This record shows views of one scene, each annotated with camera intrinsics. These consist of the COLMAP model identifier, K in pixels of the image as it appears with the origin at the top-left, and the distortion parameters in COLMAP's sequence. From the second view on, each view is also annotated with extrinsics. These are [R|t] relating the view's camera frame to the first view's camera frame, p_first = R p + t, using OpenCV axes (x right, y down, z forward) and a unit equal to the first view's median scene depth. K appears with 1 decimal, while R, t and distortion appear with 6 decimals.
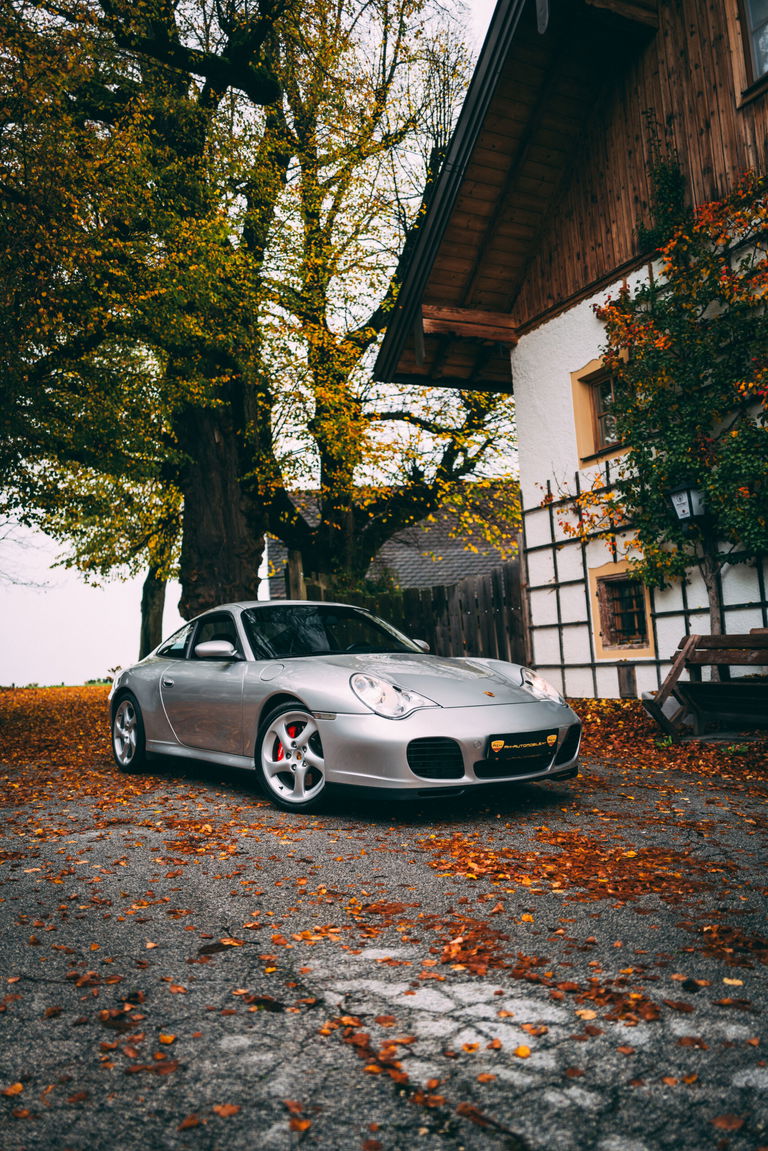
lens RADIAL K [[858.8, 0, 387.1], [0, 858.8, 570.3], [0, 0, 1]] dist [-0.009670, -0.003110]
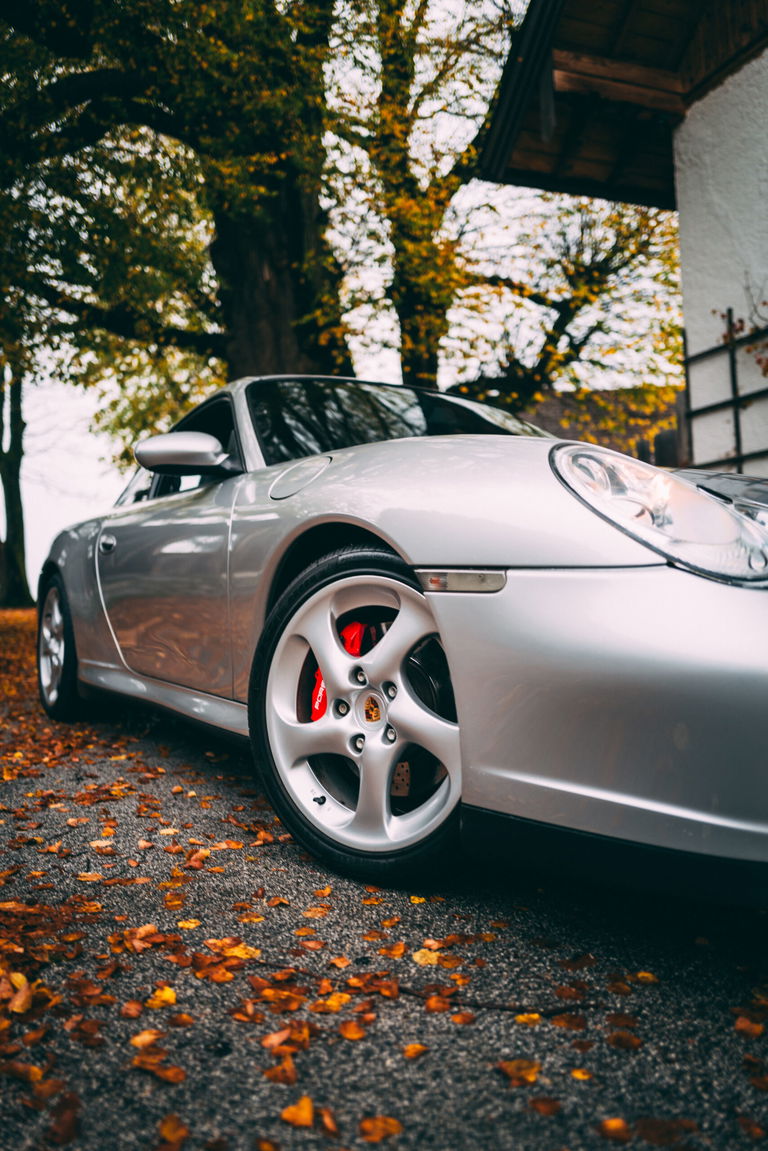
lens RADIAL K [[858.8, 0, 387.1], [0, 858.8, 570.3], [0, 0, 1]] dist [-0.009670, -0.003110]
pose [[0.996297, 0.013755, -0.084867, -0.030516], [-0.007005, 0.996824, 0.079325, 0.059532], [0.085689, -0.078437, 0.993230, 0.295370]]
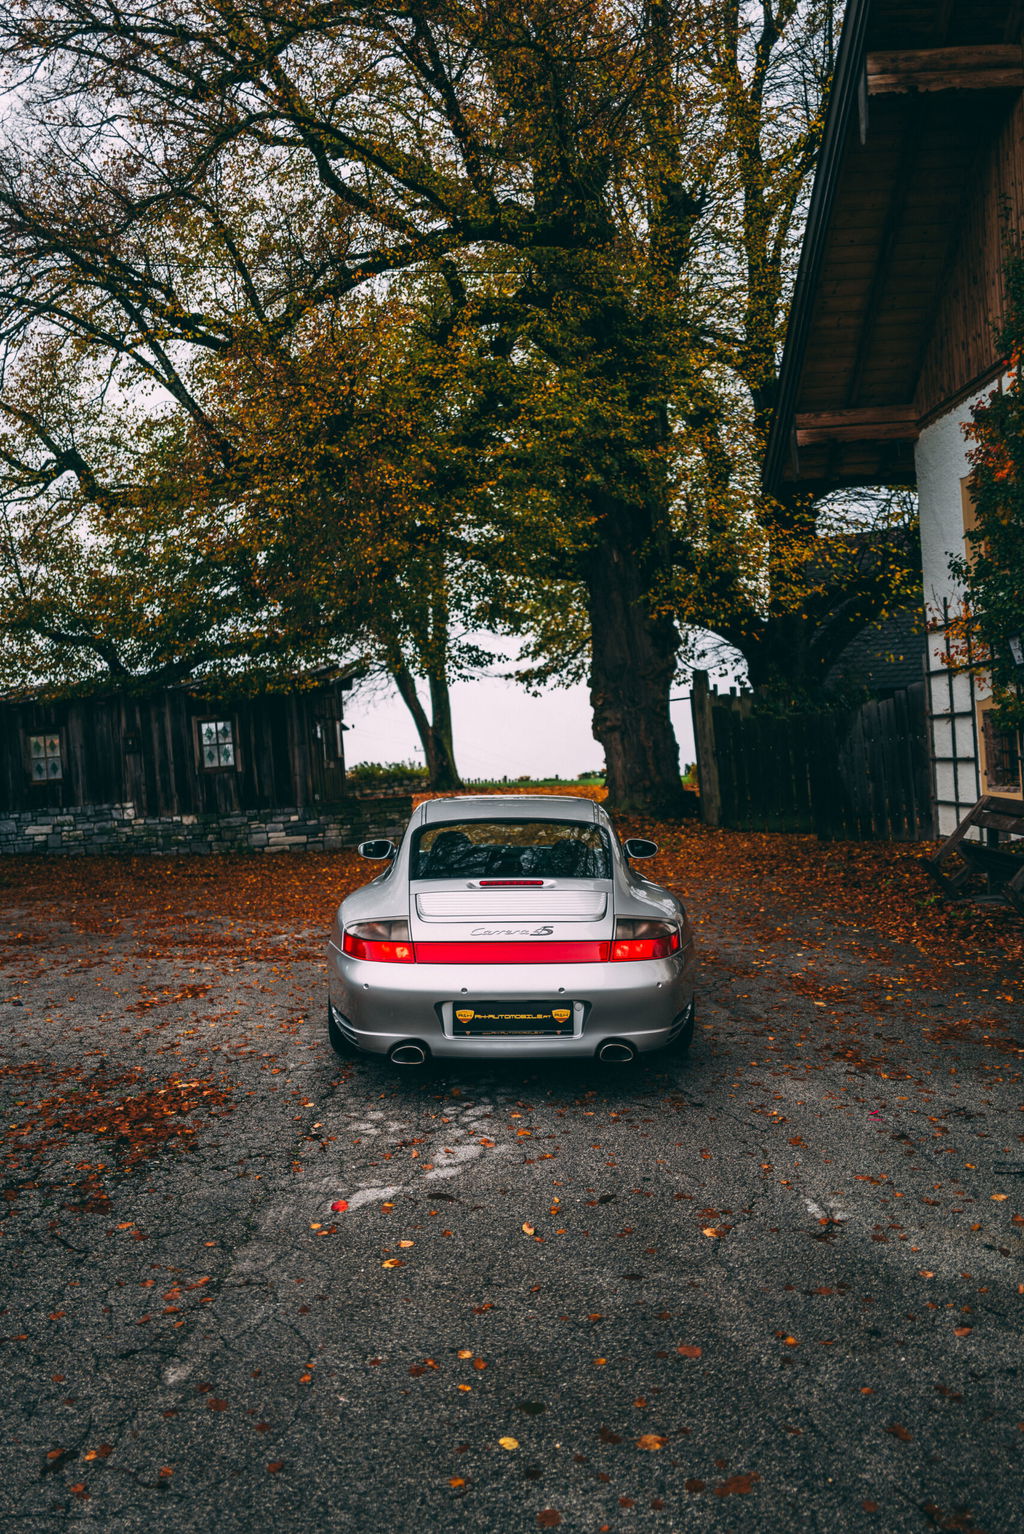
lens RADIAL K [[1144.6, 0, 516.1], [0, 1144.6, 760.1], [0, 0, 1]] dist [-0.009670, -0.003110]
pose [[0.909052, 0.005639, -0.416645, 0.306248], [0.048465, 0.991691, 0.119165, -0.110654], [0.413855, -0.128519, 0.901225, -0.307651]]
